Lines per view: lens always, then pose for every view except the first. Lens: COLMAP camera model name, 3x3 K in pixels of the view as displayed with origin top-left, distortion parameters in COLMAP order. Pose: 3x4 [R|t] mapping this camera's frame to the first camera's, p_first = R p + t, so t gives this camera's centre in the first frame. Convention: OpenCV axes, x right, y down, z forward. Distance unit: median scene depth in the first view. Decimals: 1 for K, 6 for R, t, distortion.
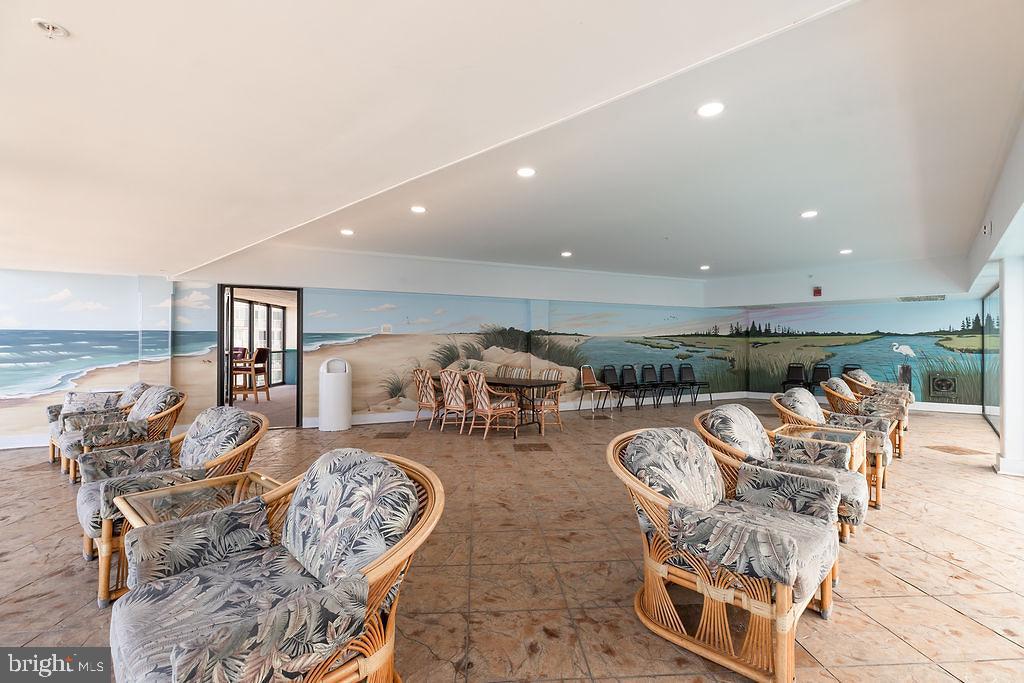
lens RADIAL K [[458.5, 0, 512.0], [0, 458.5, 341.5], [0, 0, 1]] dist [0.003248, 0.000517]
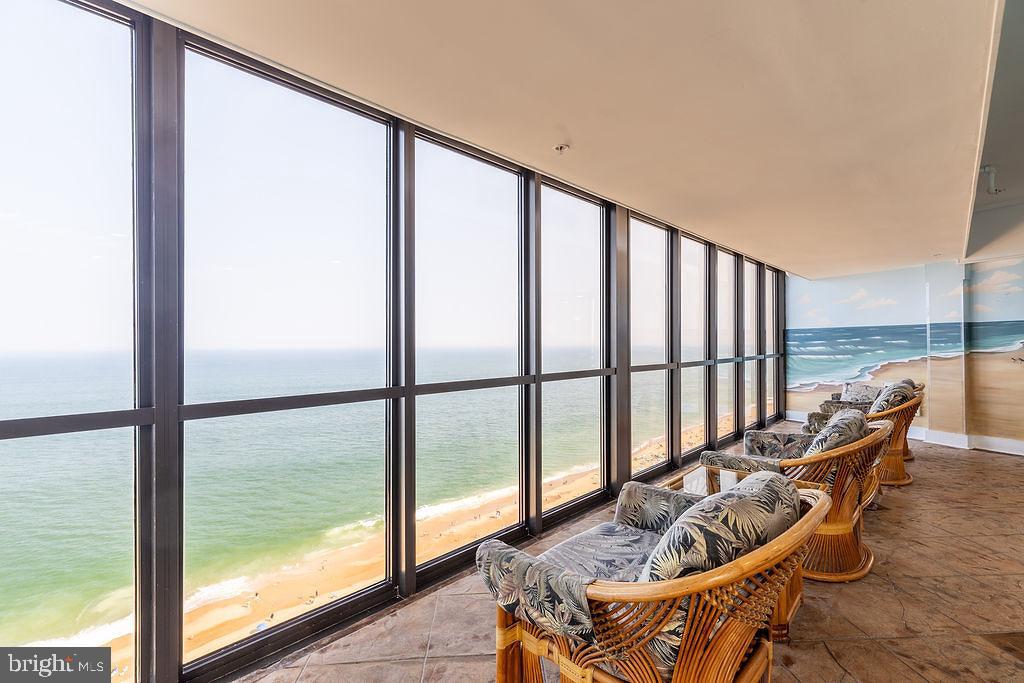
lens RADIAL K [[458.5, 0, 512.0], [0, 458.5, 341.5], [0, 0, 1]] dist [0.003248, 0.000517]
pose [[-0.011287, -0.004630, -0.999926, 0.129203], [0.017229, 0.999840, -0.004824, 0.001975], [0.999788, -0.017282, -0.011205, 0.176456]]
